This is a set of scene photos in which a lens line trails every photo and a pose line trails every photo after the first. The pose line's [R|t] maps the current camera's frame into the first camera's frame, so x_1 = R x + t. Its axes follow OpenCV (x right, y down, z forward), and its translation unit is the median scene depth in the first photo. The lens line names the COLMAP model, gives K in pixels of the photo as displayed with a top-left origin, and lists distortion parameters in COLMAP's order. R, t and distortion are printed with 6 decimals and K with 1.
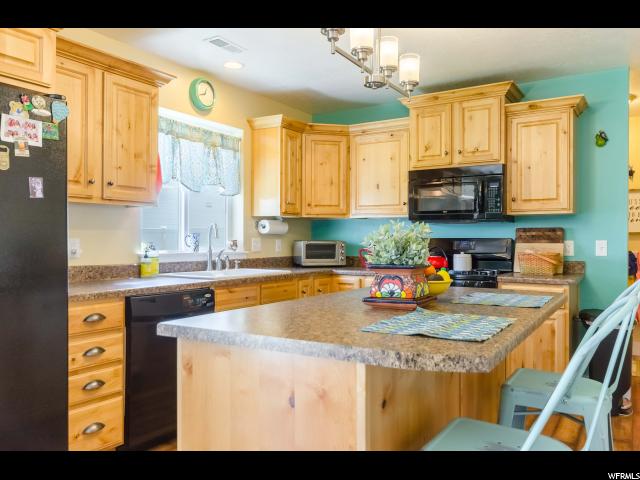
lens RADIAL K [[519.0, 0, 320.0], [0, 519.0, 240.0], [0, 0, 1]] dist [-0.004891, -0.002032]
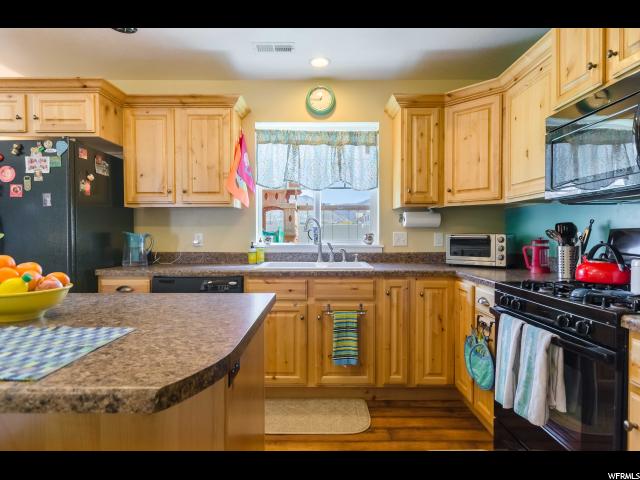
lens RADIAL K [[374.3, 0, 320.0], [0, 374.3, 240.0], [0, 0, 1]] dist [0.003107, 0.000696]
pose [[0.517694, 0.009369, -0.855515, 0.440030], [0.000832, 0.999934, 0.011454, 0.004345], [0.855565, -0.006642, 0.517652, 0.579716]]
